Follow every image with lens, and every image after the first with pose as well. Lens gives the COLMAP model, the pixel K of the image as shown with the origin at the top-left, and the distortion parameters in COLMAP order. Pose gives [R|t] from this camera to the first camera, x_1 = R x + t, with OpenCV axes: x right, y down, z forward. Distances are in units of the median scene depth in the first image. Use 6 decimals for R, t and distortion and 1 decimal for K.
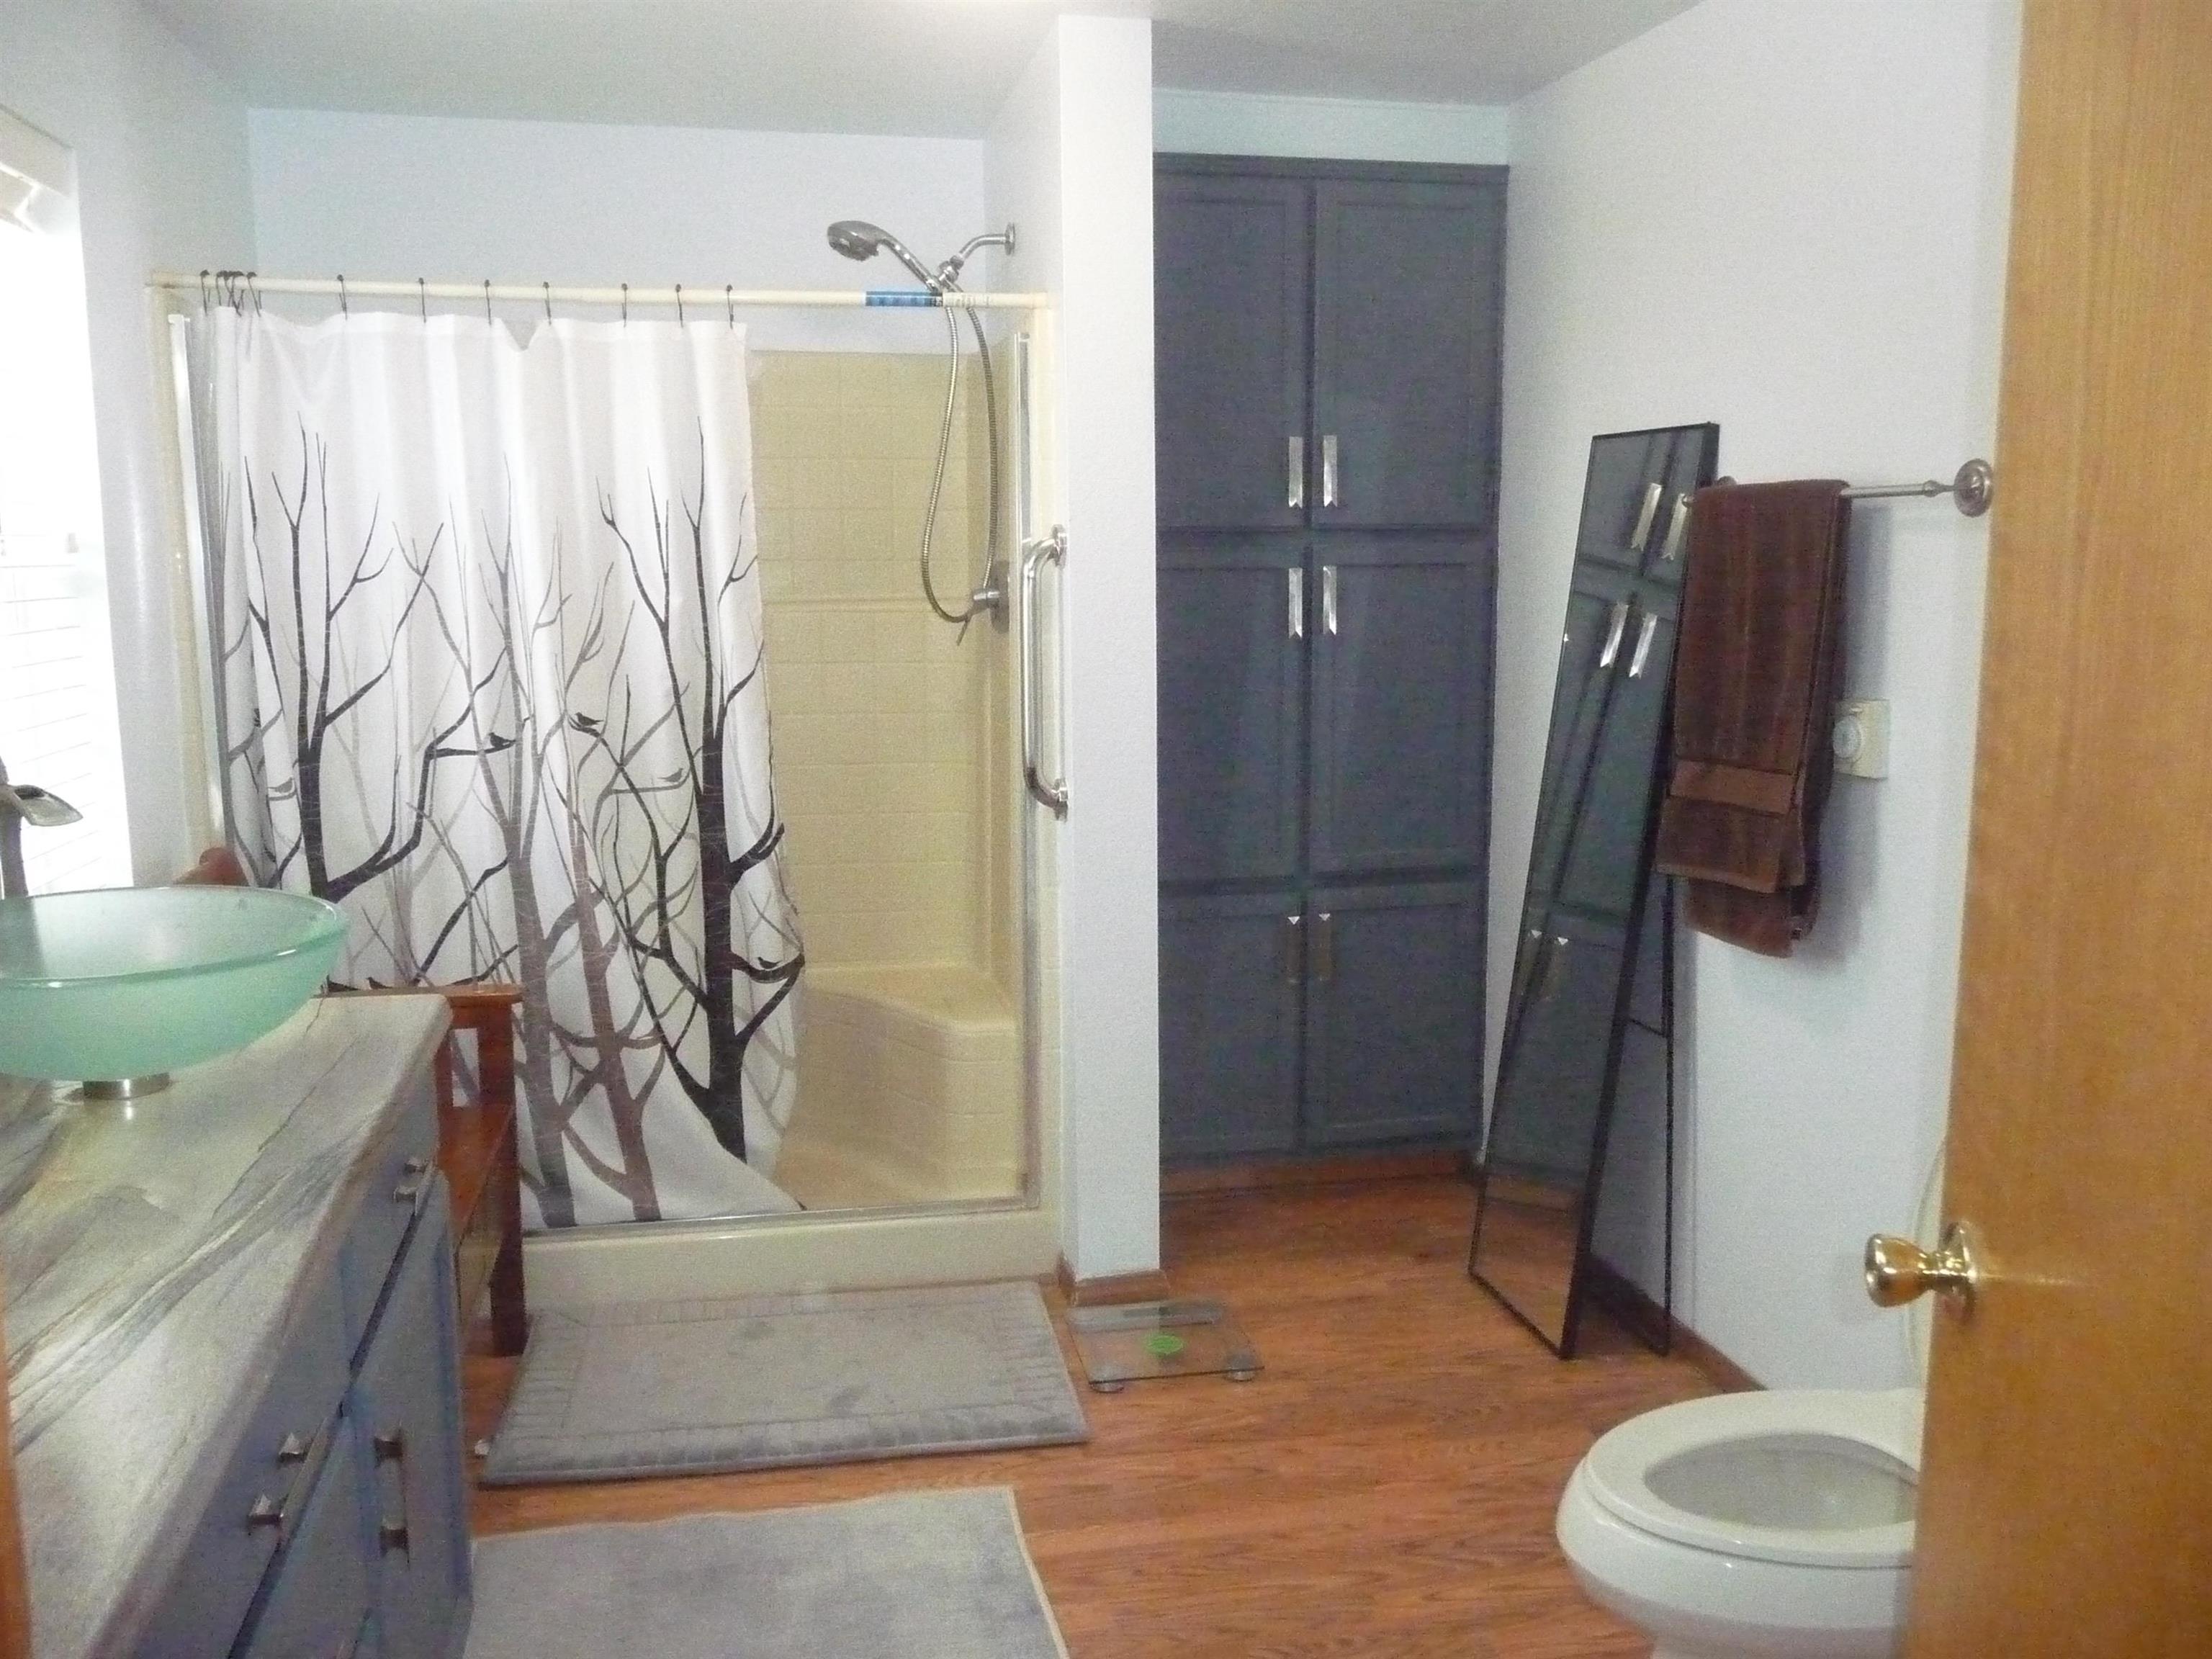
lens RADIAL K [[1848.6, 0, 1097.2], [0, 1848.6, 833.2], [0, 0, 1]] dist [-0.045209, 0.034040]
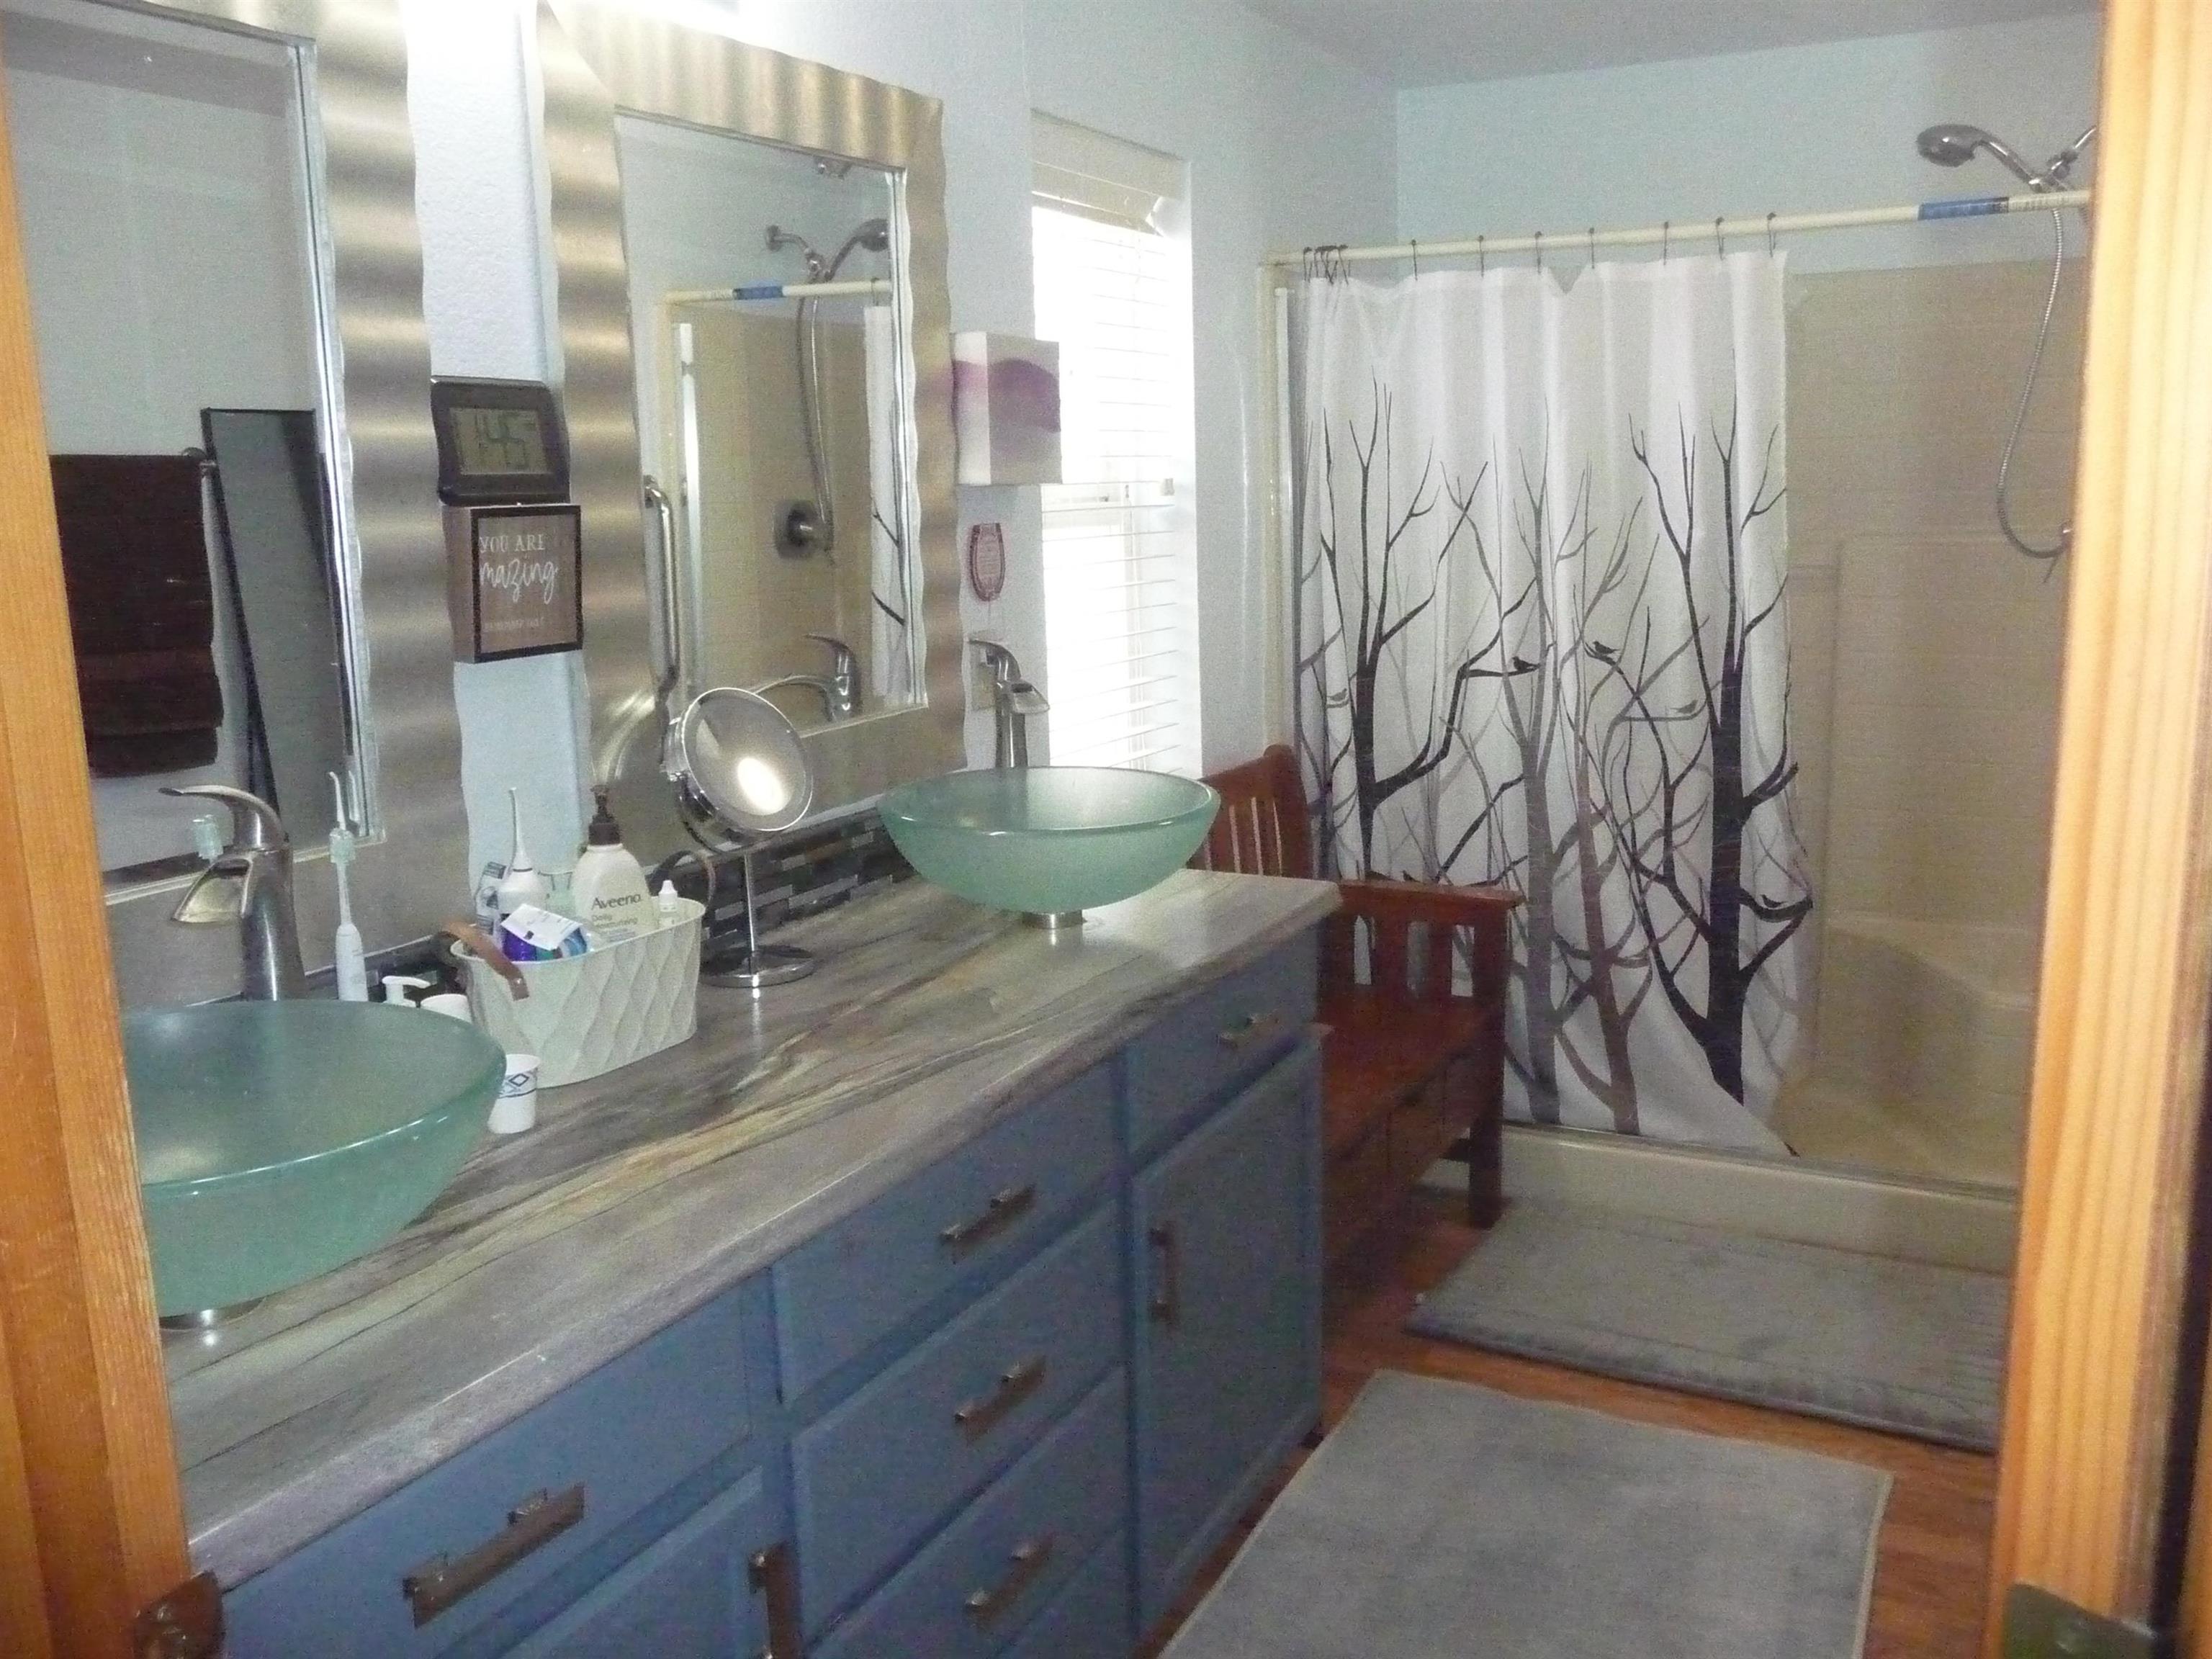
lens RADIAL K [[1848.6, 0, 1111.0], [0, 1848.6, 834.7], [0, 0, 1]] dist [-0.045209, 0.034040]
pose [[0.774804, 0.100221, -0.624207, 0.168743], [-0.073666, 0.994941, 0.068307, -0.007079], [0.627894, -0.006942, 0.778268, 0.010351]]
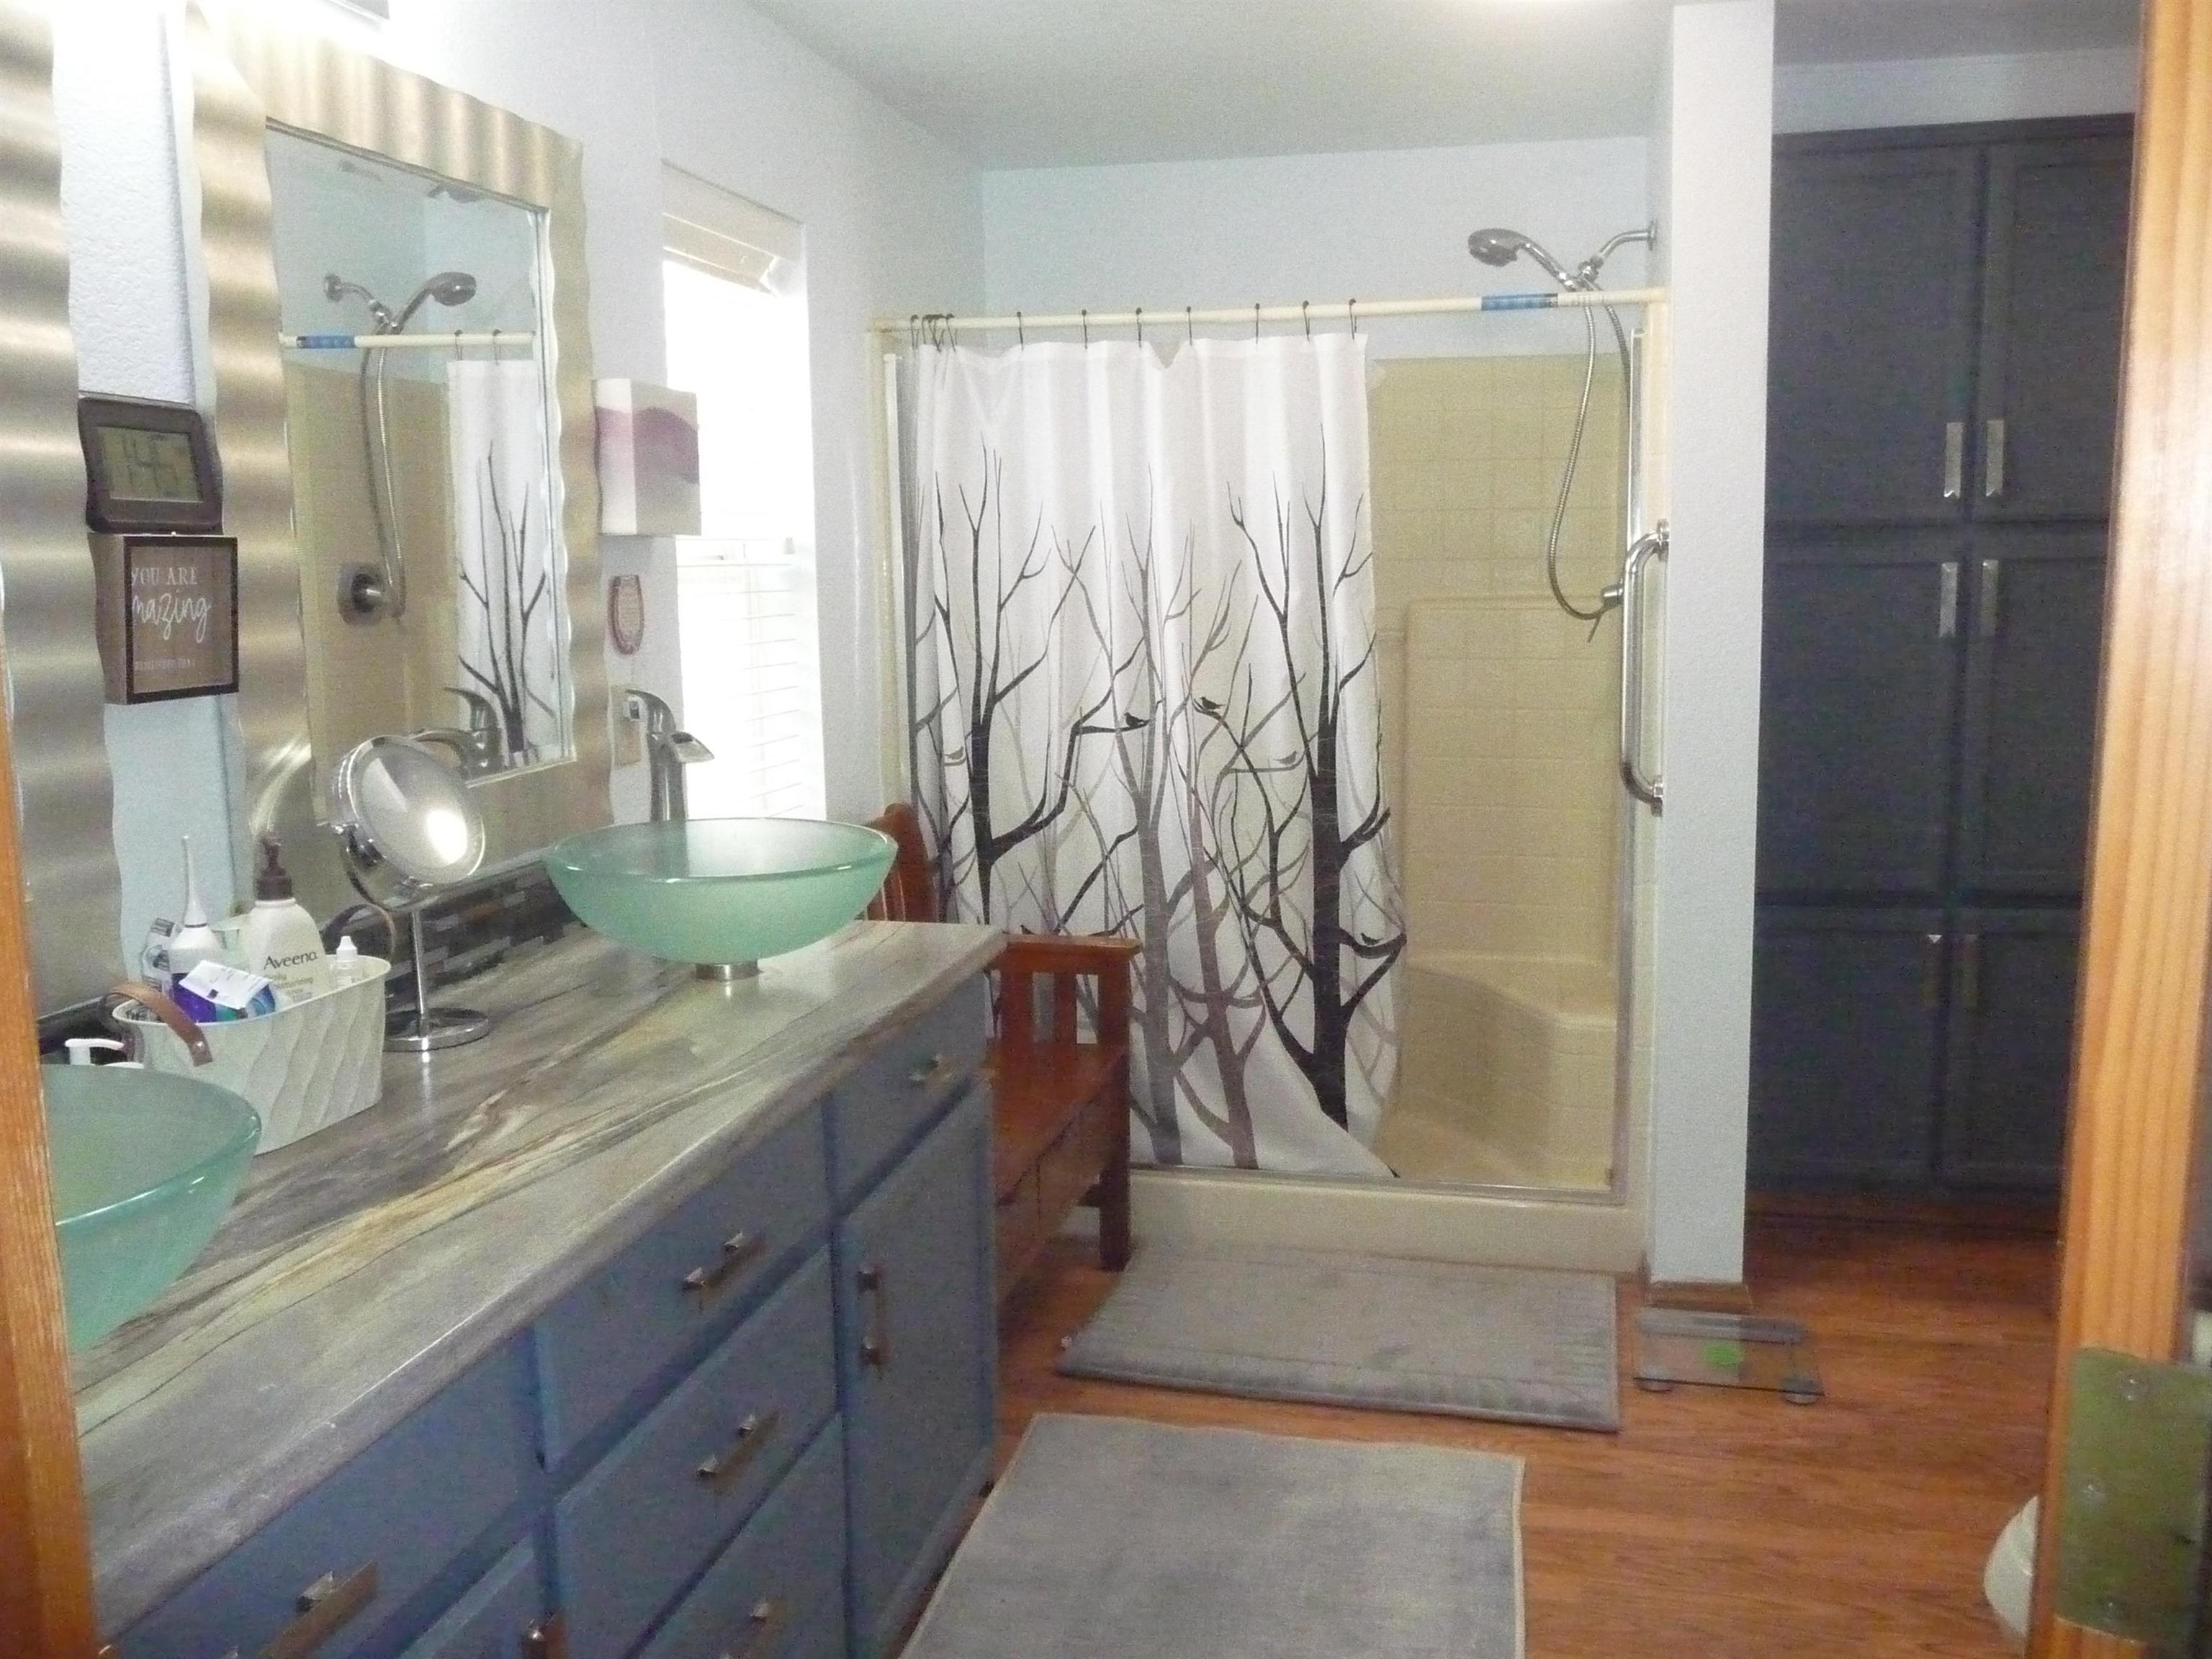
lens RADIAL K [[1848.6, 0, 1101.4], [0, 1848.6, 843.3], [0, 0, 1]] dist [-0.045209, 0.034040]
pose [[0.908033, 0.052919, -0.415542, 0.125320], [-0.052862, 0.998534, 0.011650, 0.012016], [0.415549, 0.011387, 0.909500, -0.026799]]
